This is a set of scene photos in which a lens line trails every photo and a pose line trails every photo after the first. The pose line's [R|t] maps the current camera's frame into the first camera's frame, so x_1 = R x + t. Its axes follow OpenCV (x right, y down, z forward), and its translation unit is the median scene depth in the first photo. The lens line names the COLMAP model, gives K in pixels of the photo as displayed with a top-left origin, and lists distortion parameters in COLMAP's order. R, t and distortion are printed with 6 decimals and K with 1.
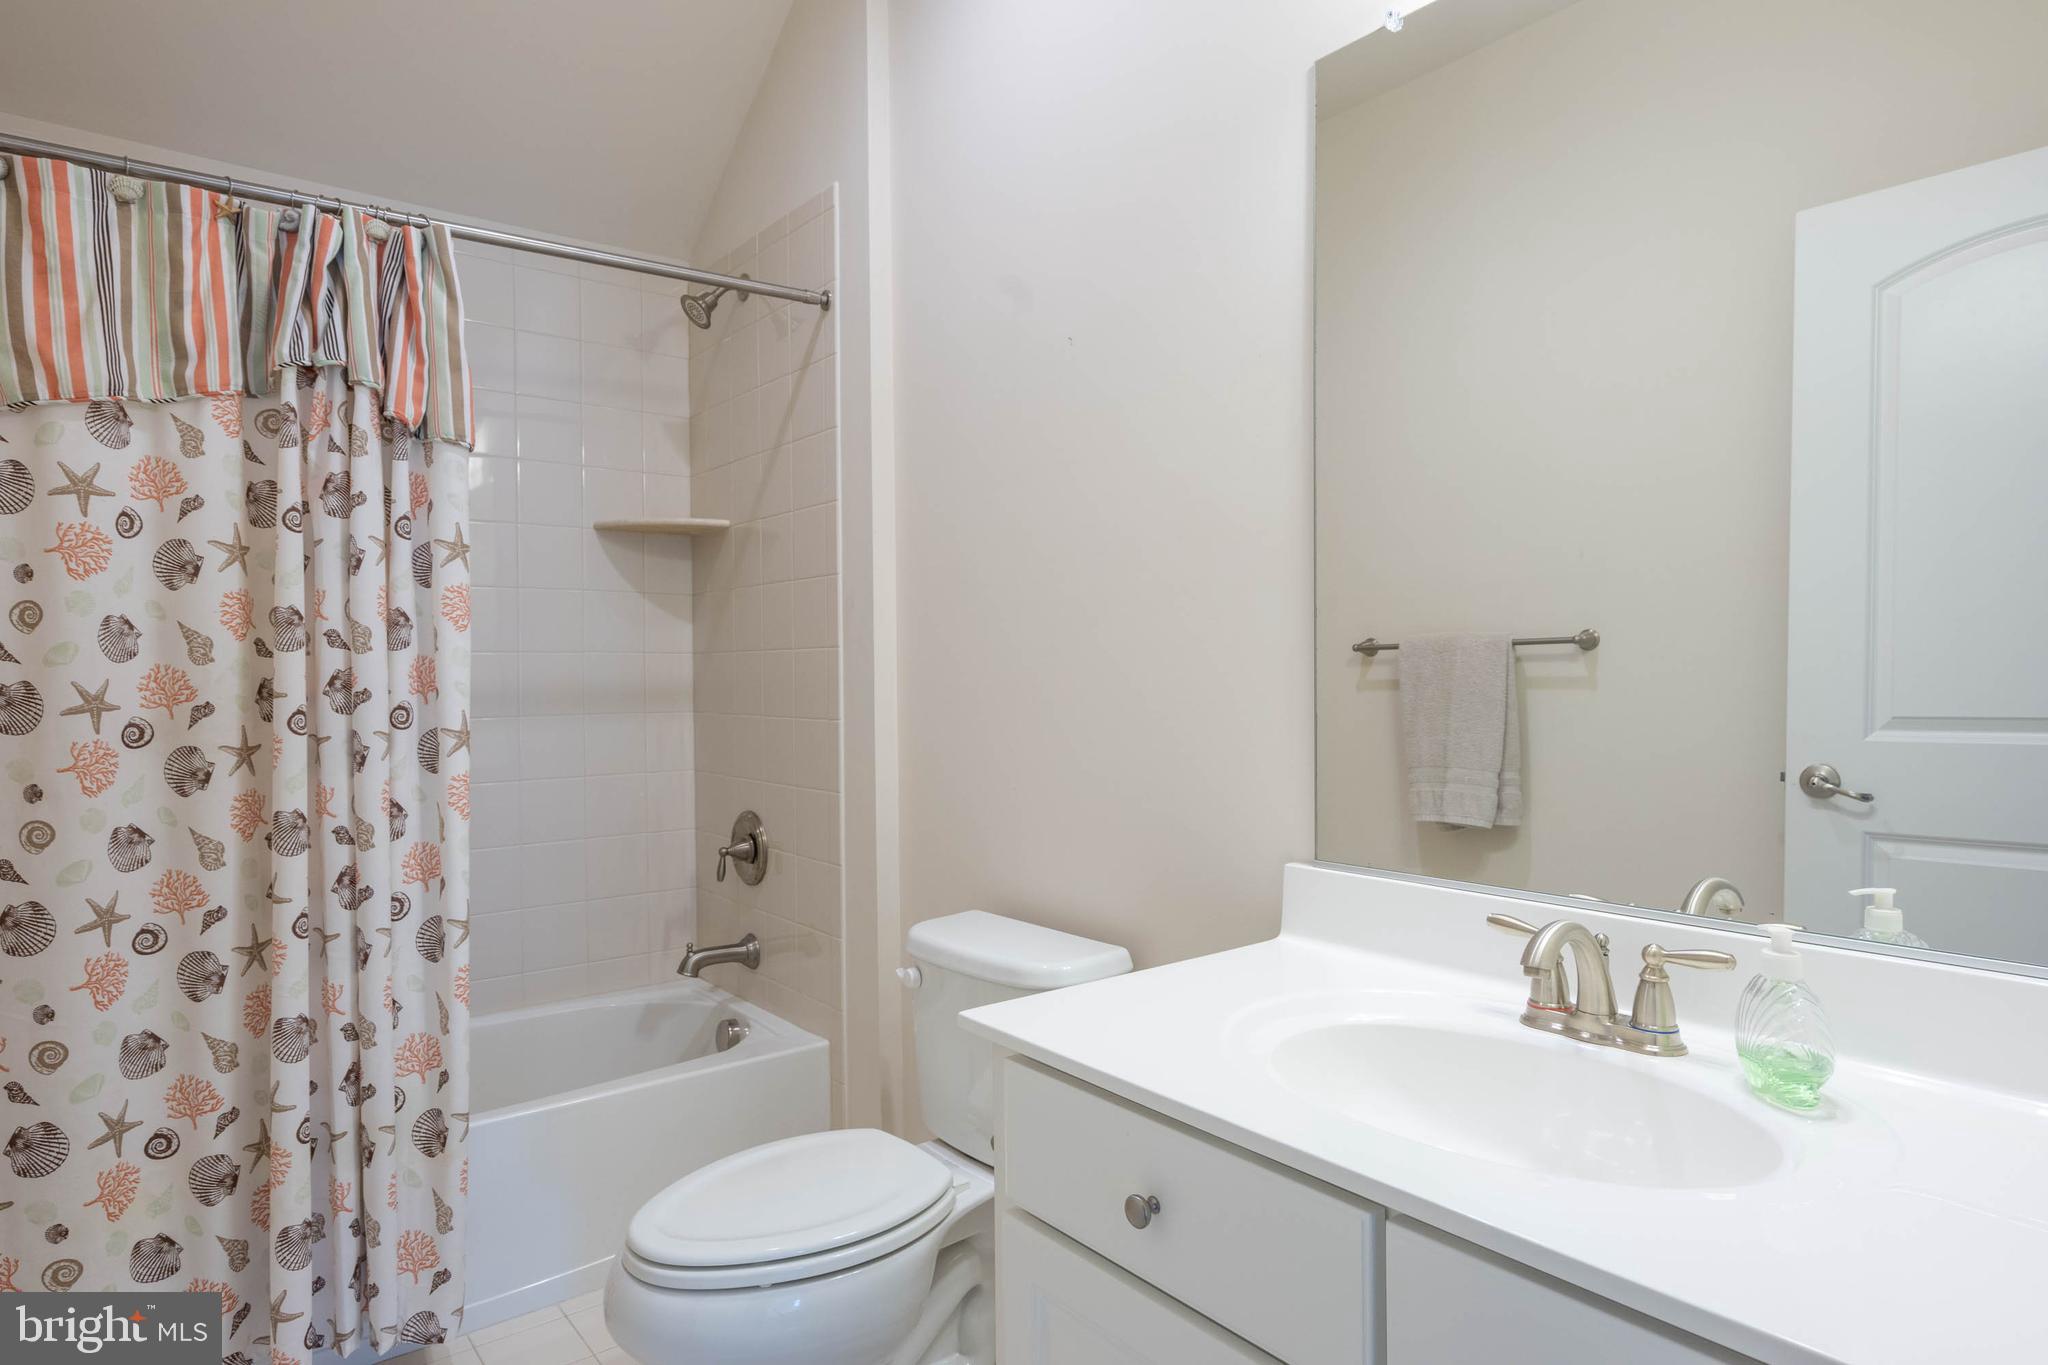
lens RADIAL K [[1180.7, 0, 1018.9], [0, 1180.7, 679.6], [0, 0, 1]] dist [0.011697, -0.002176]
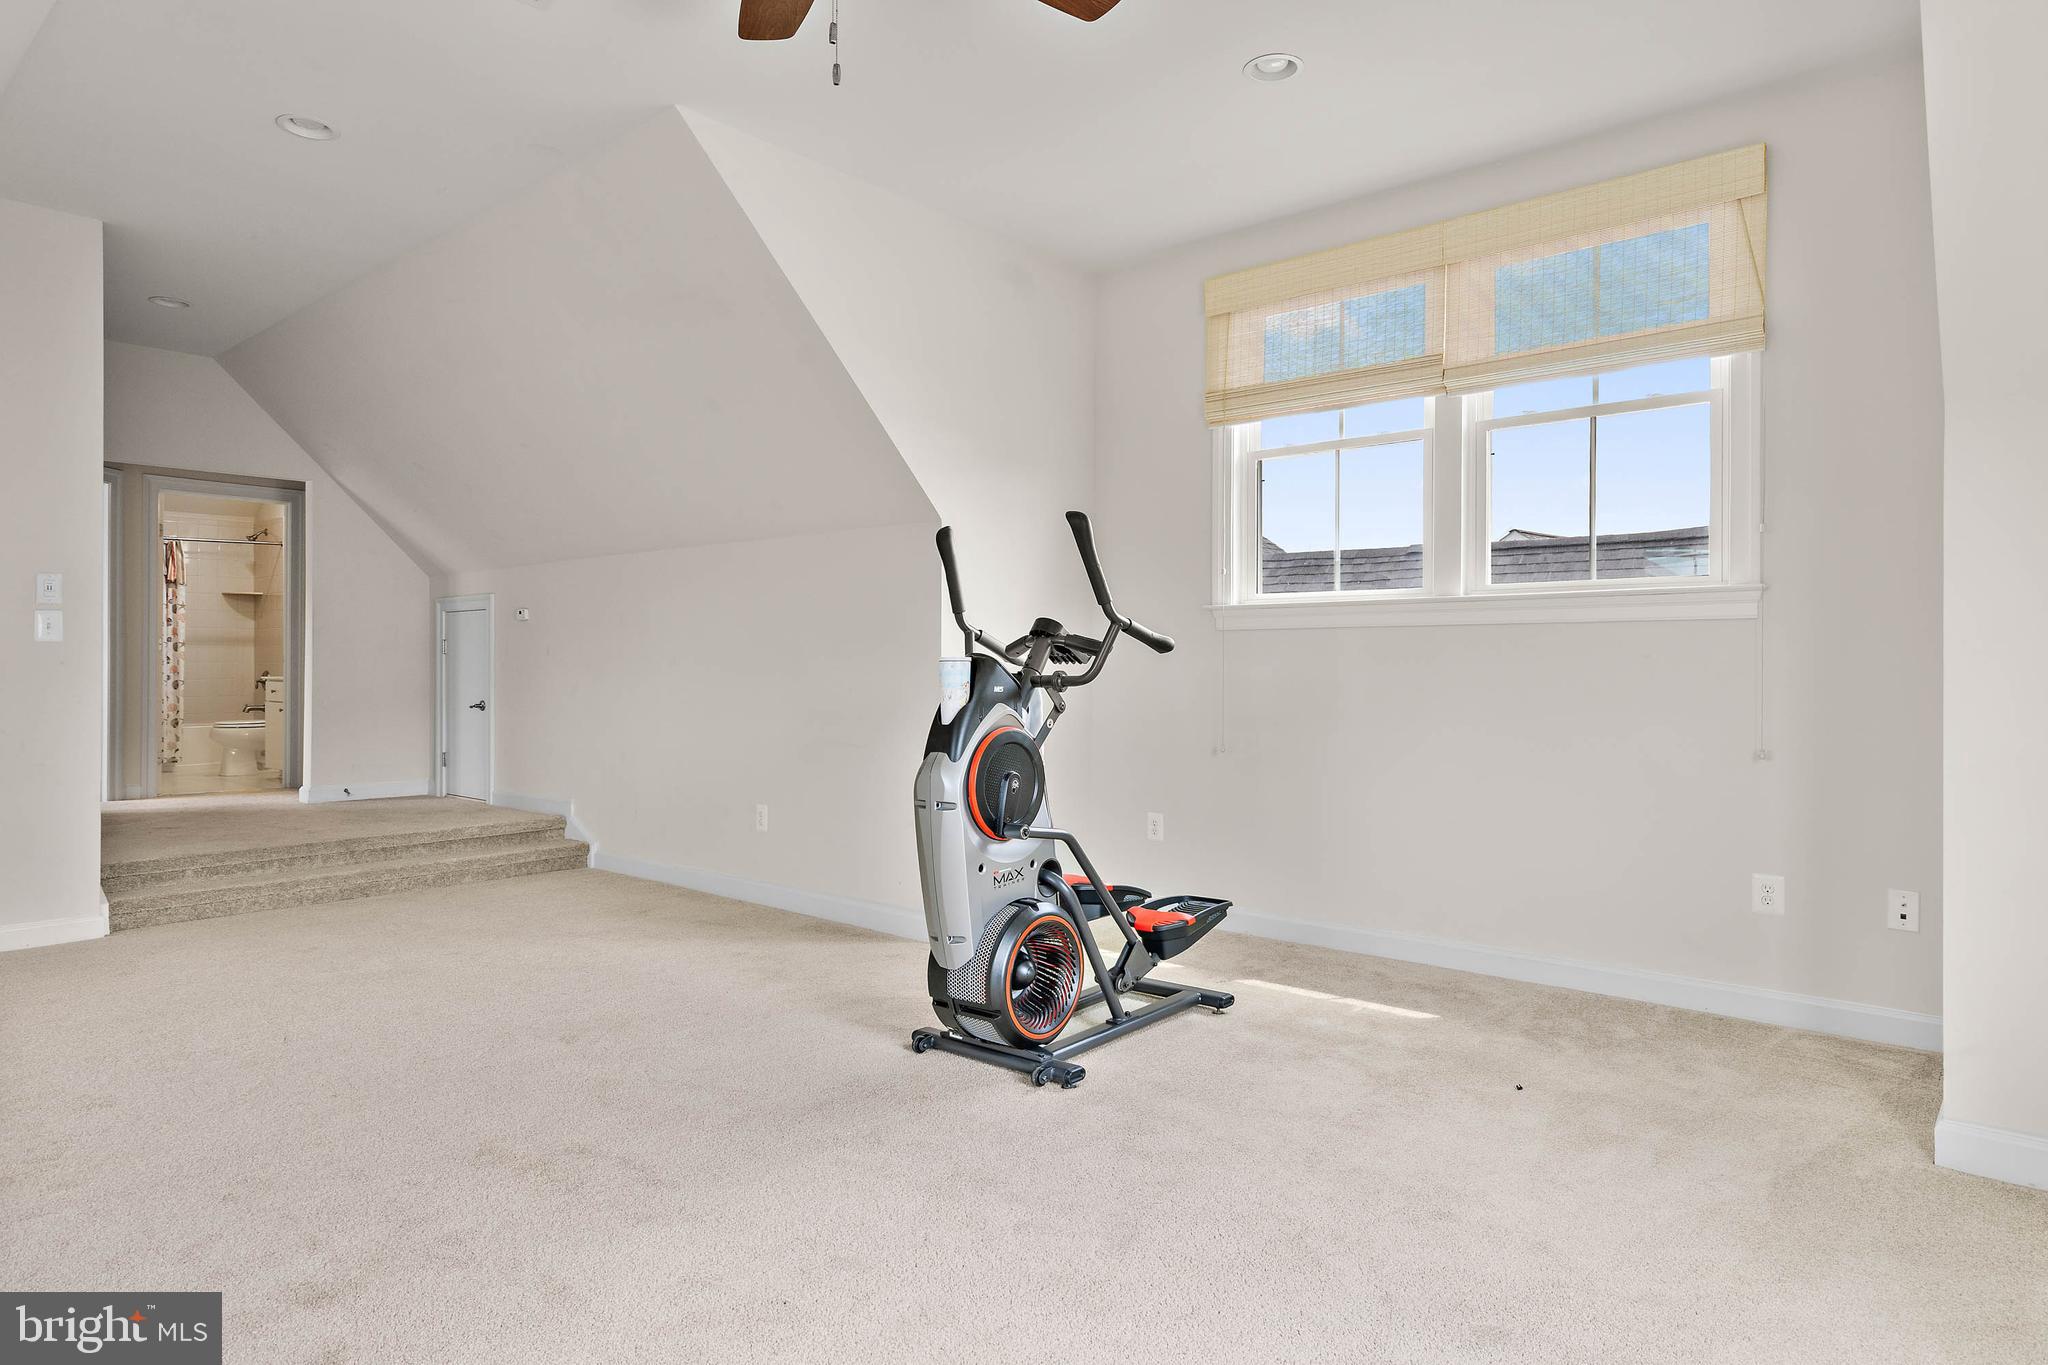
lens RADIAL K [[1180.7, 0, 1029.9], [0, 1180.7, 682.2], [0, 0, 1]] dist [0.011697, -0.002176]
pose [[0.978995, 0.020446, 0.202858, 1.983718], [-0.022005, 0.999743, 0.005437, 0.102314], [-0.202695, -0.009786, 0.979193, -4.559325]]
